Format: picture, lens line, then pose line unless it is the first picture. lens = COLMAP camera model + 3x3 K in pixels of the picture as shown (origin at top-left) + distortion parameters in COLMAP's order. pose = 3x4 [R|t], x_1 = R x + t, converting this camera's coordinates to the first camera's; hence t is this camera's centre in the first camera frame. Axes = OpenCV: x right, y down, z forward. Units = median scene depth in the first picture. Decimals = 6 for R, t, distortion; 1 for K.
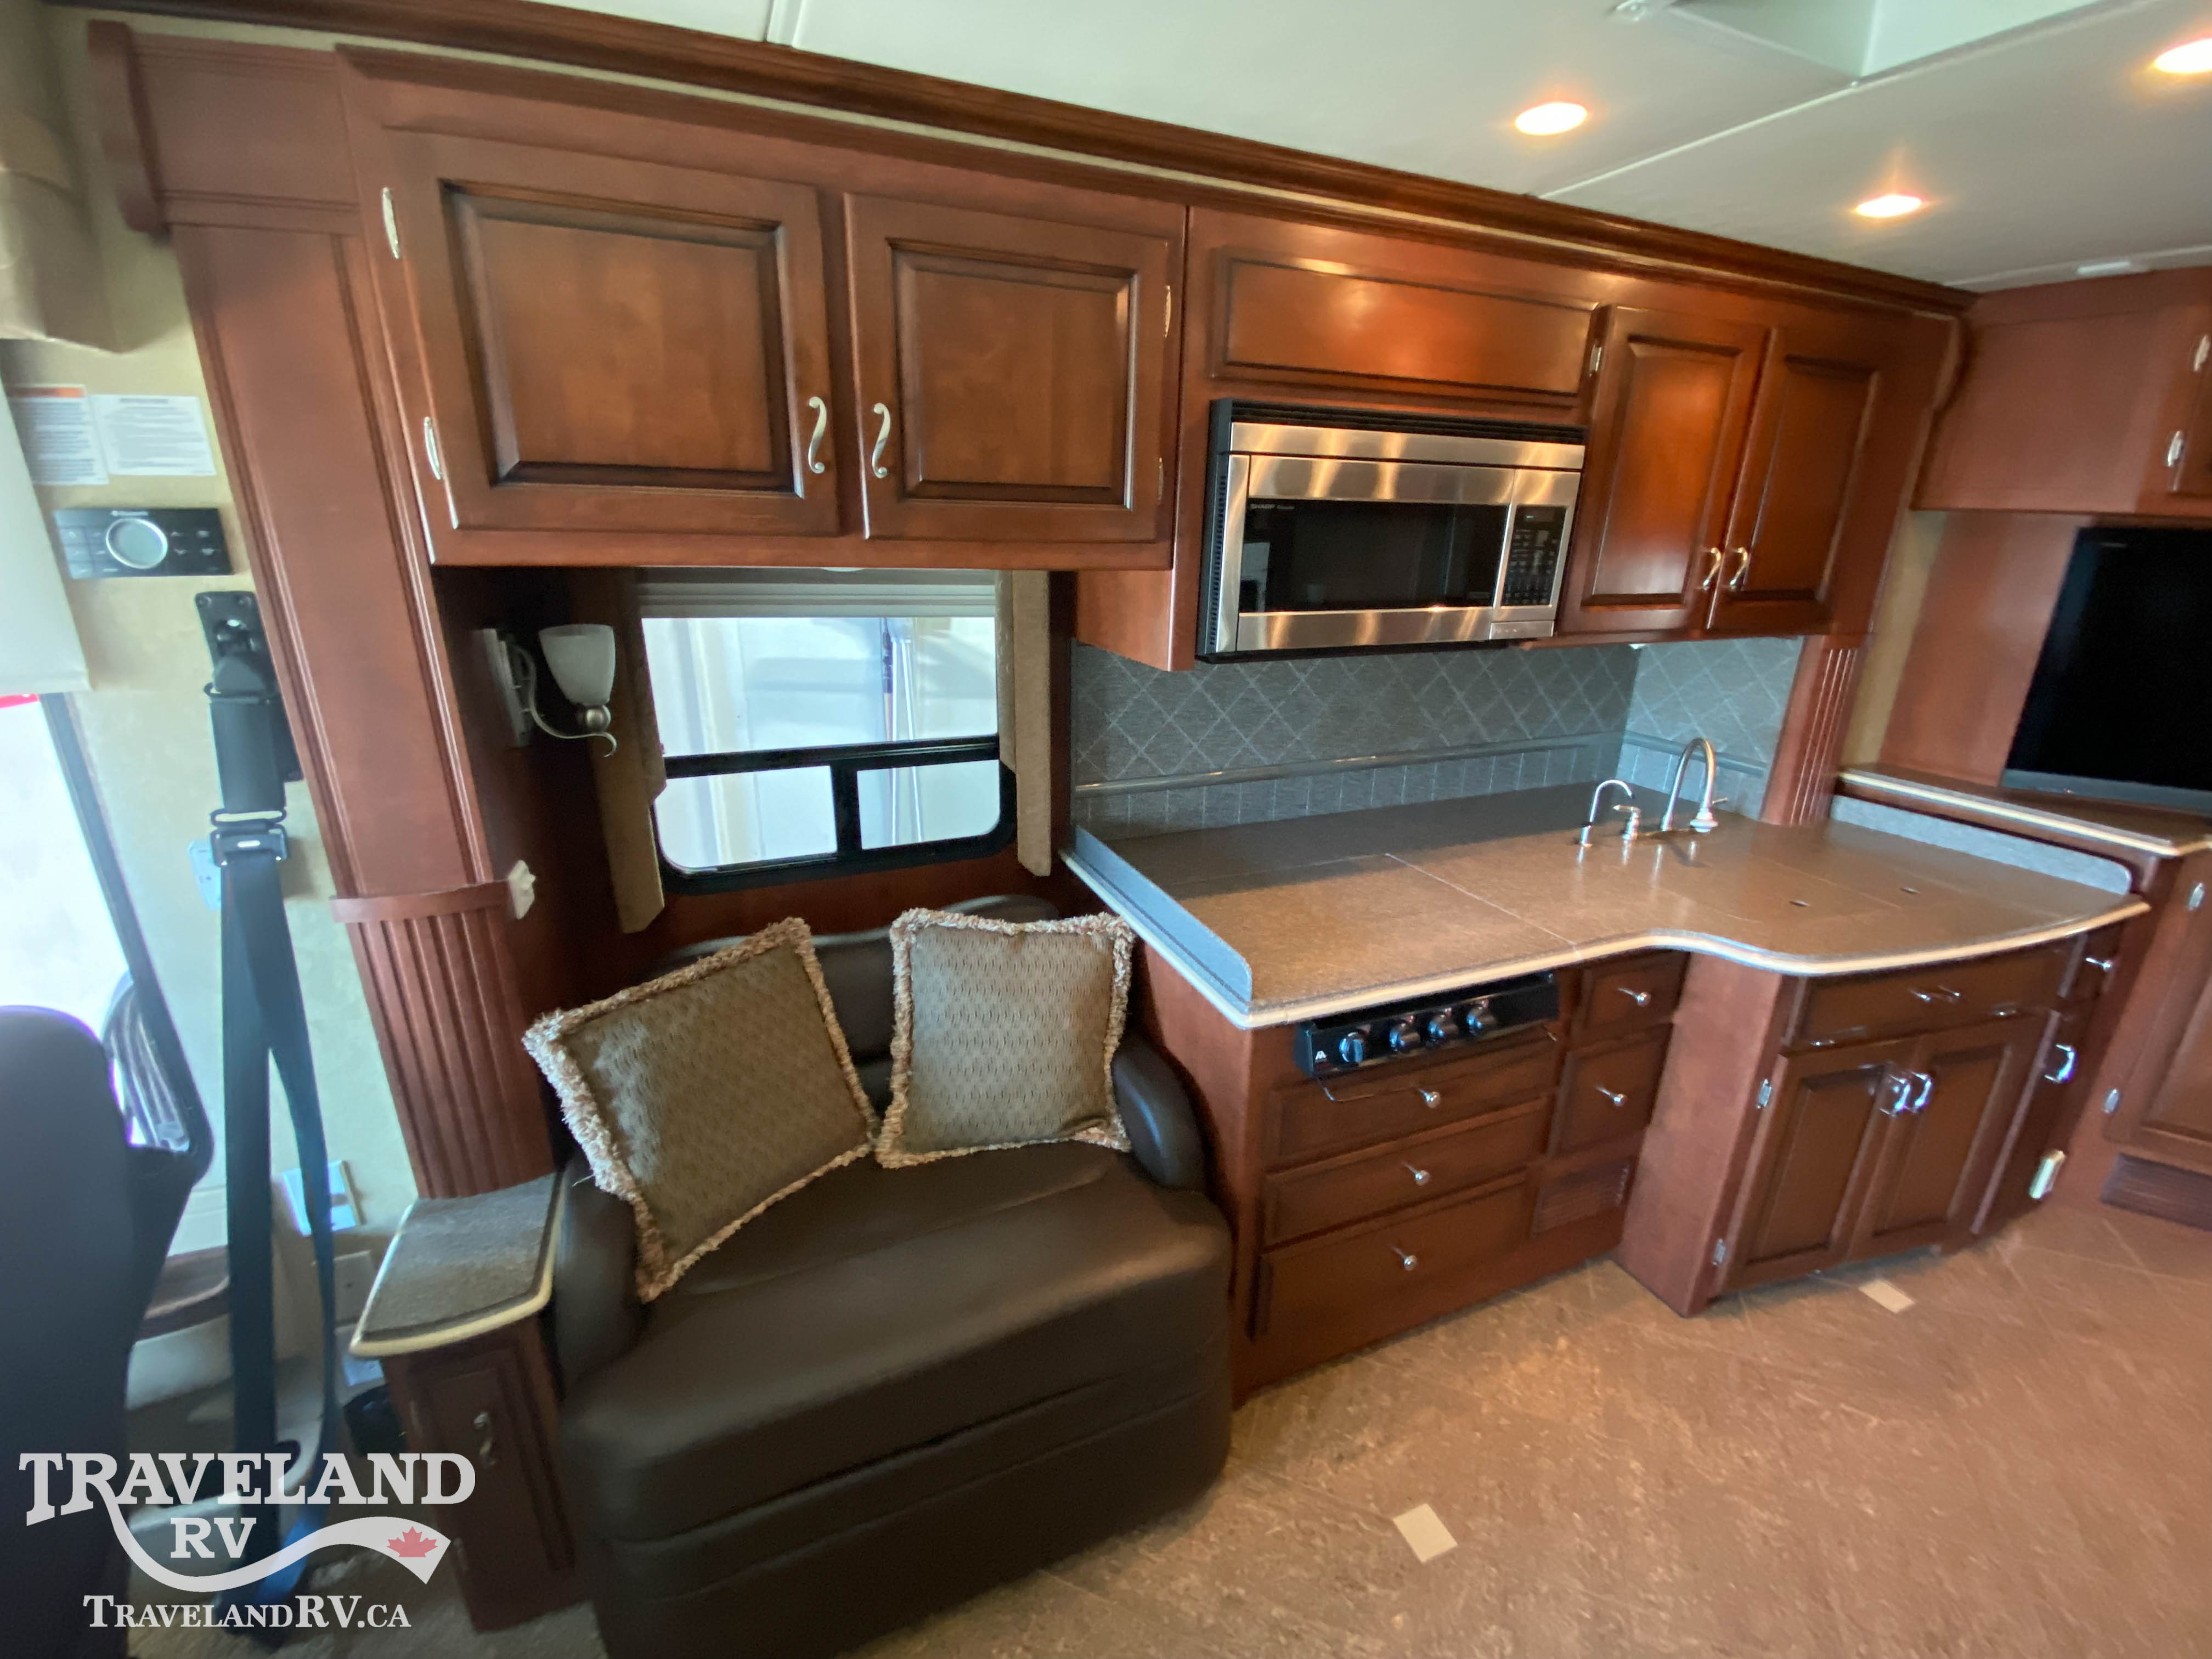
lens RADIAL K [[901.2, 0, 1110.7], [0, 901.2, 827.2], [0, 0, 1]] dist [0.014775, -0.017098]
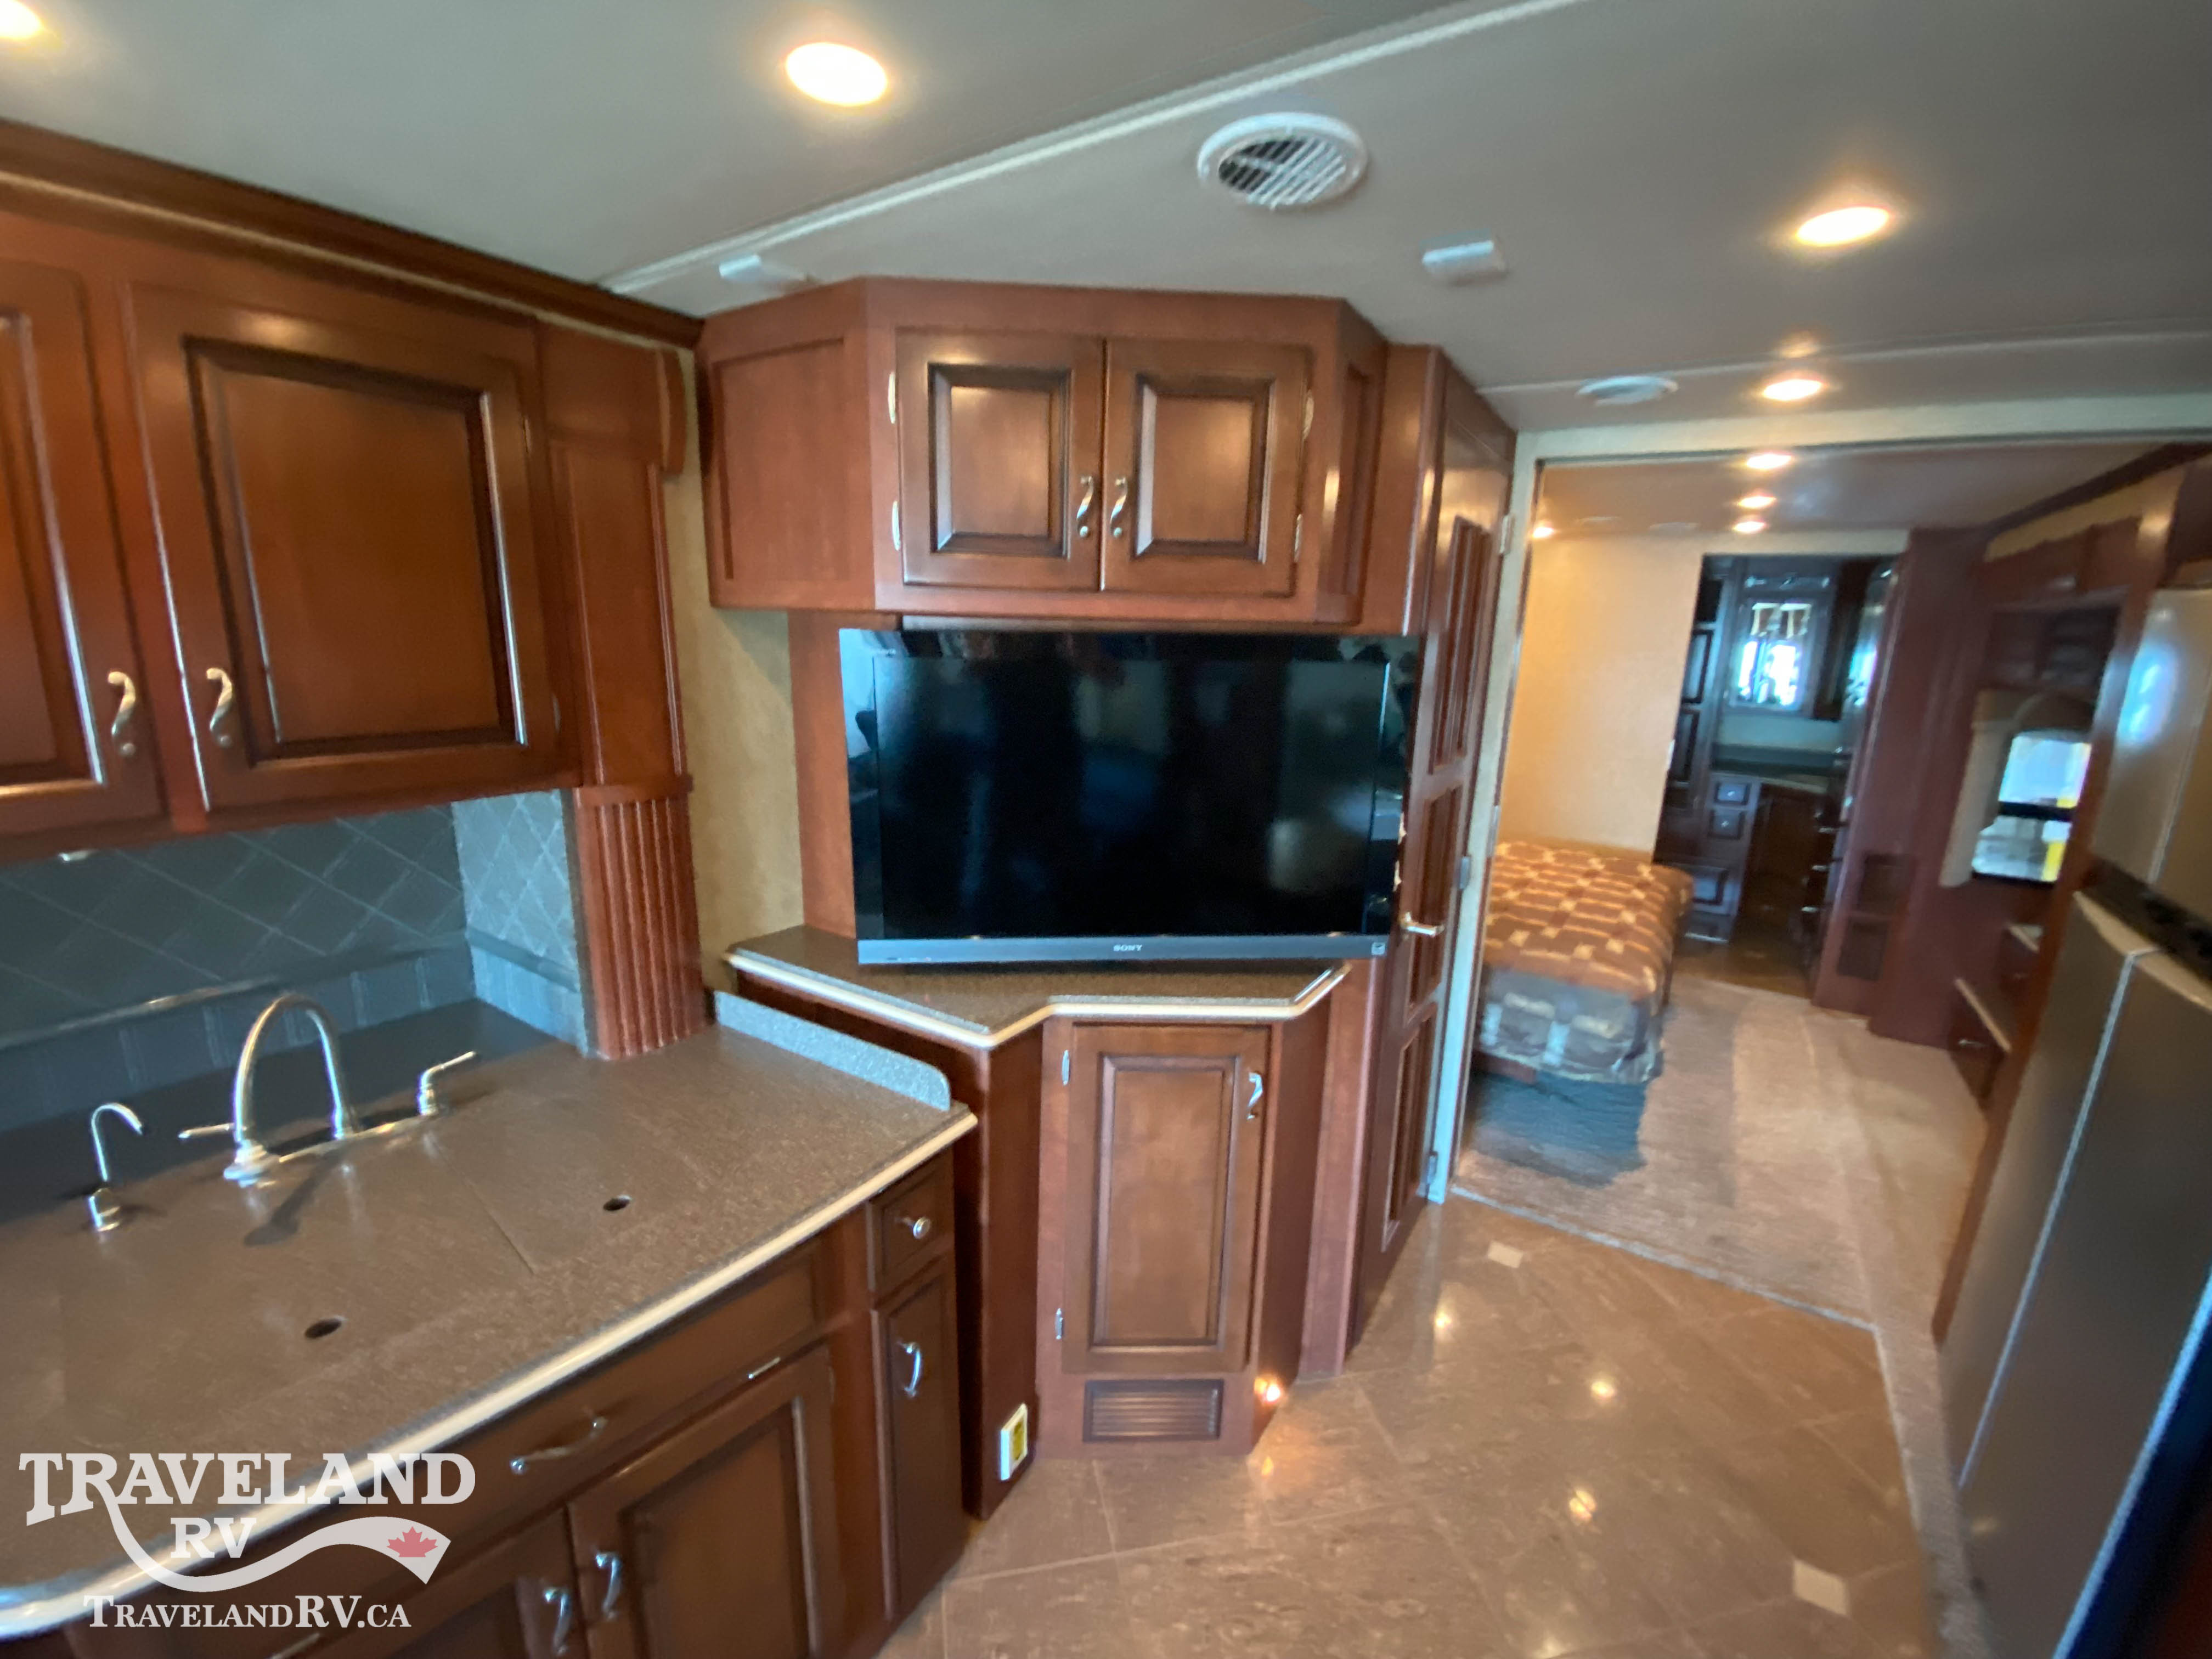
lens RADIAL K [[901.2, 0, 1098.1], [0, 901.2, 825.4], [0, 0, 1]] dist [0.014775, -0.017098]
pose [[0.831600, -0.114005, 0.543548, 0.966498], [0.165253, 0.985169, -0.046196, -0.116231], [-0.530220, 0.128239, 0.838106, 0.304669]]
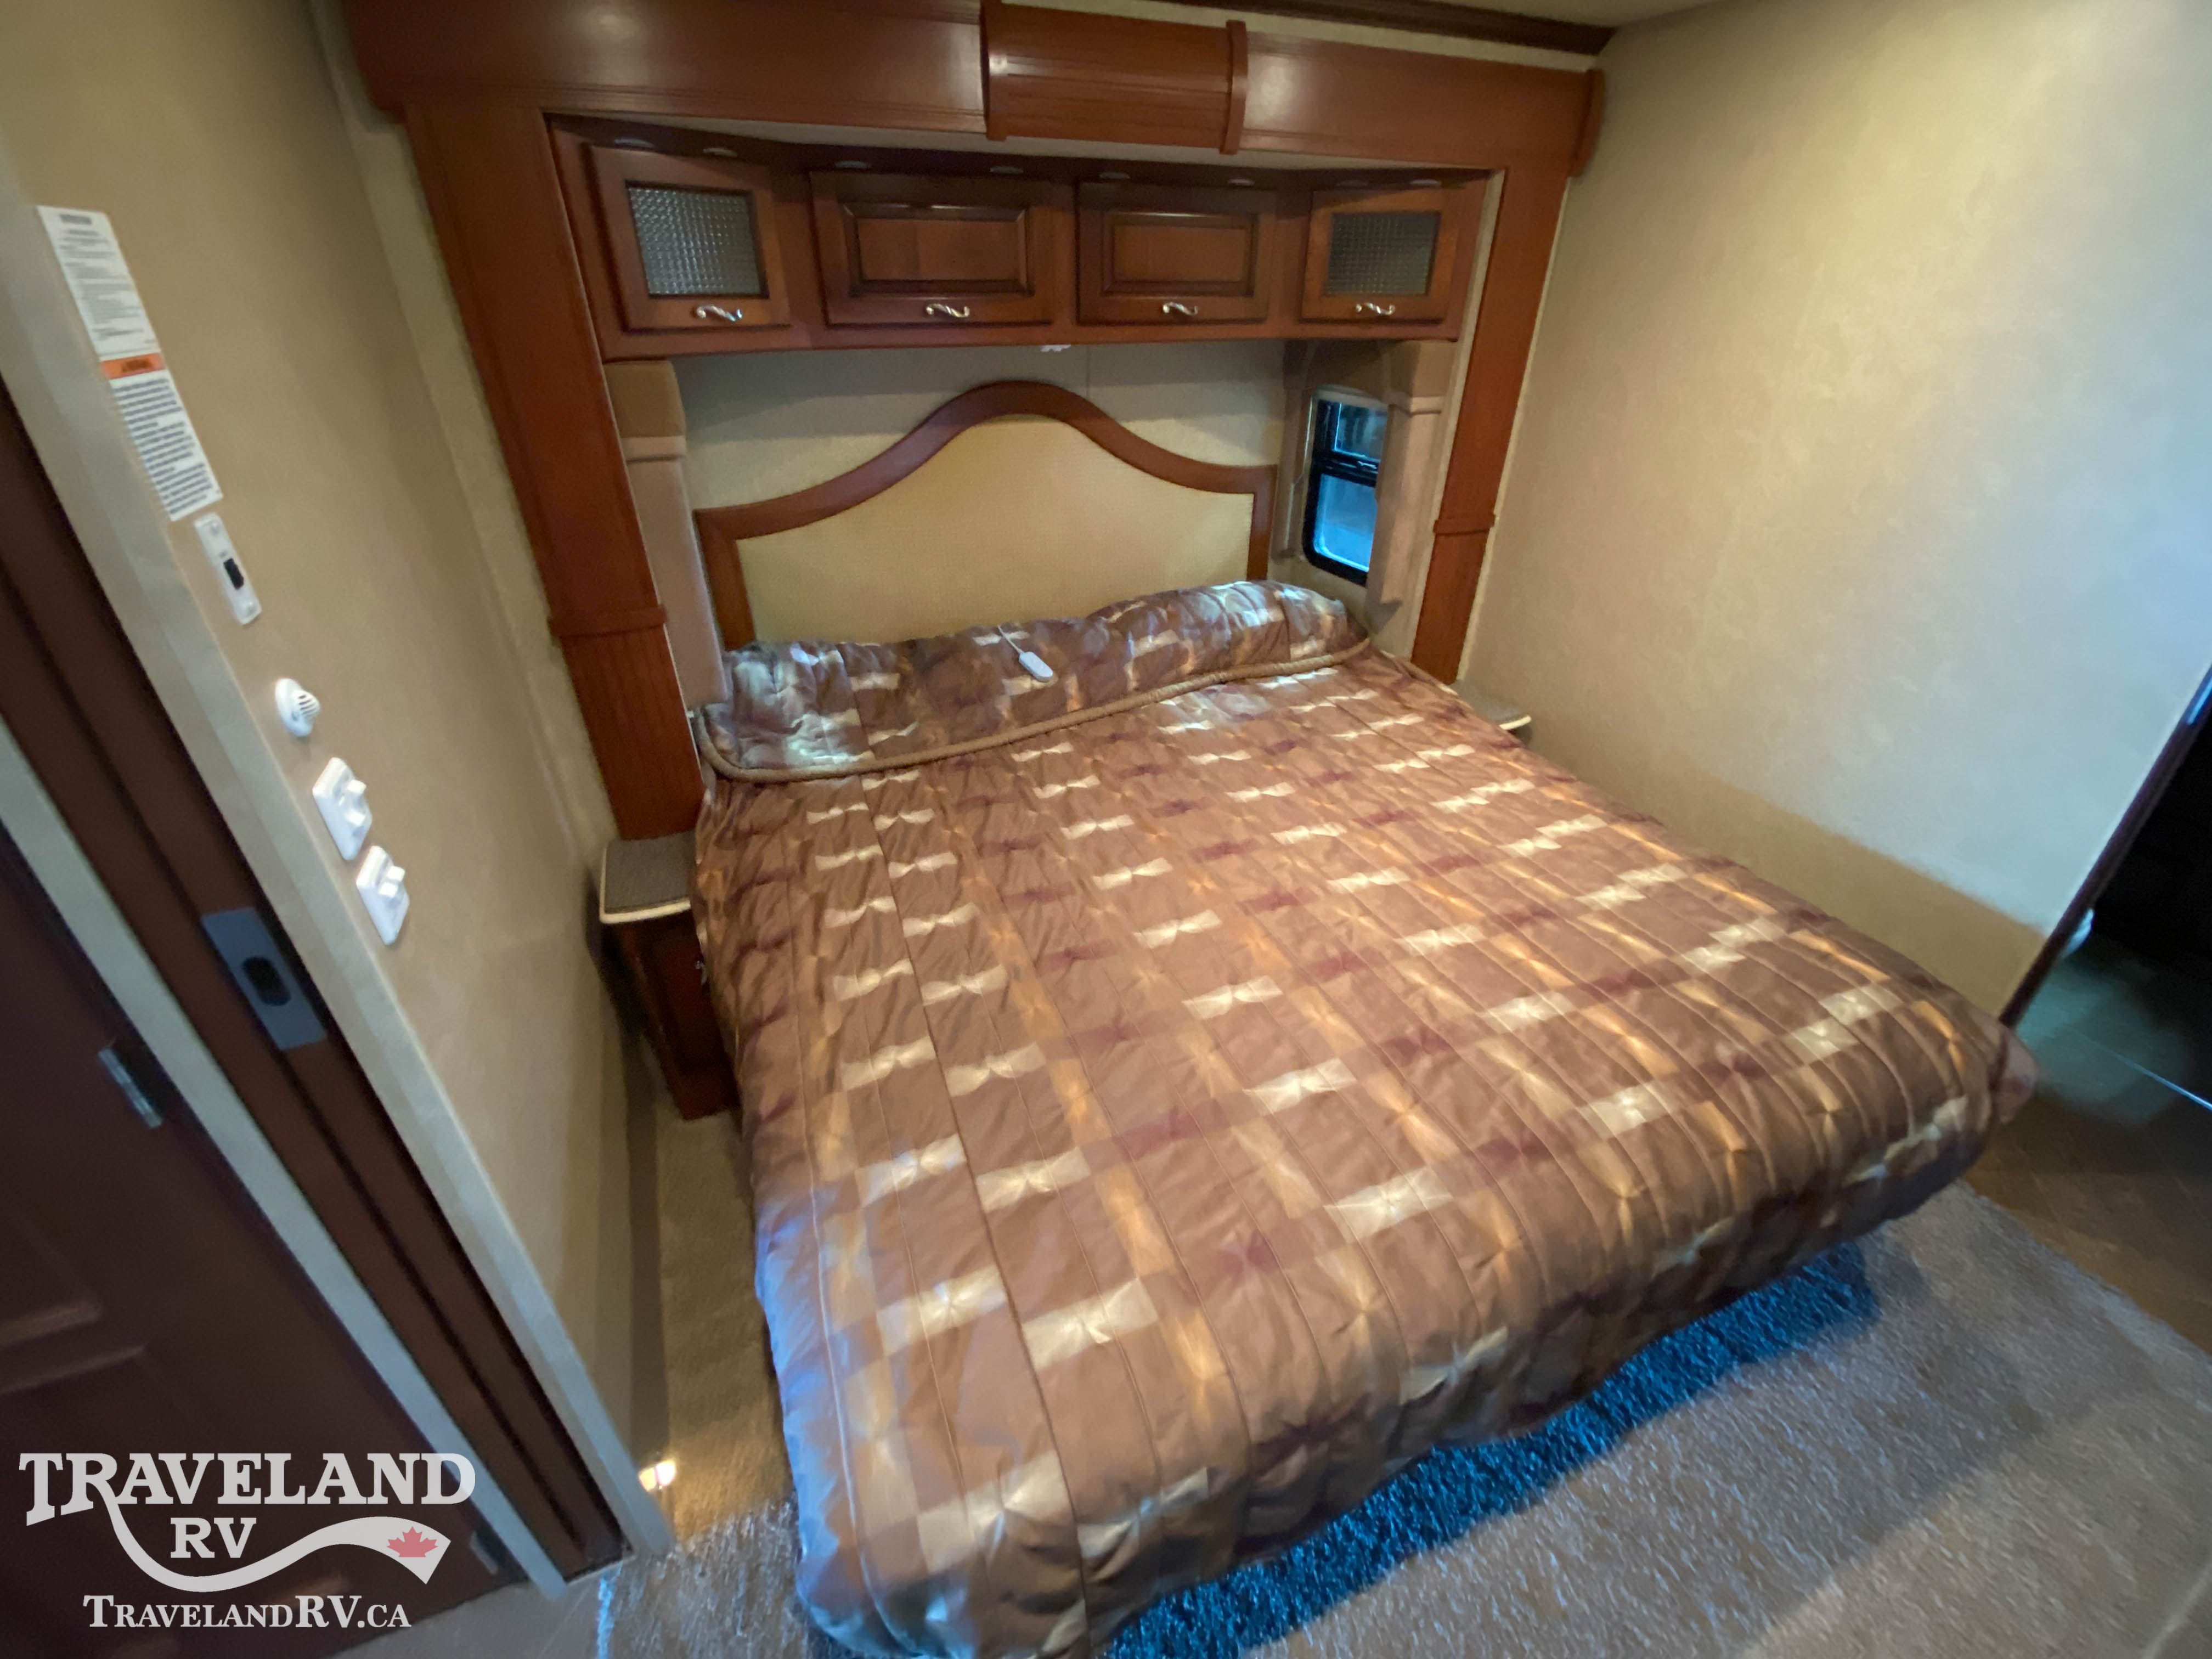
lens RADIAL K [[901.2, 0, 1112.5], [0, 901.2, 835.7], [0, 0, 1]] dist [0.014775, -0.017098]
pose [[0.999447, -0.031534, 0.010563, 2.726743], [0.028702, 0.978342, 0.204996, -0.212155], [-0.016798, -0.204580, 0.978706, 0.778823]]
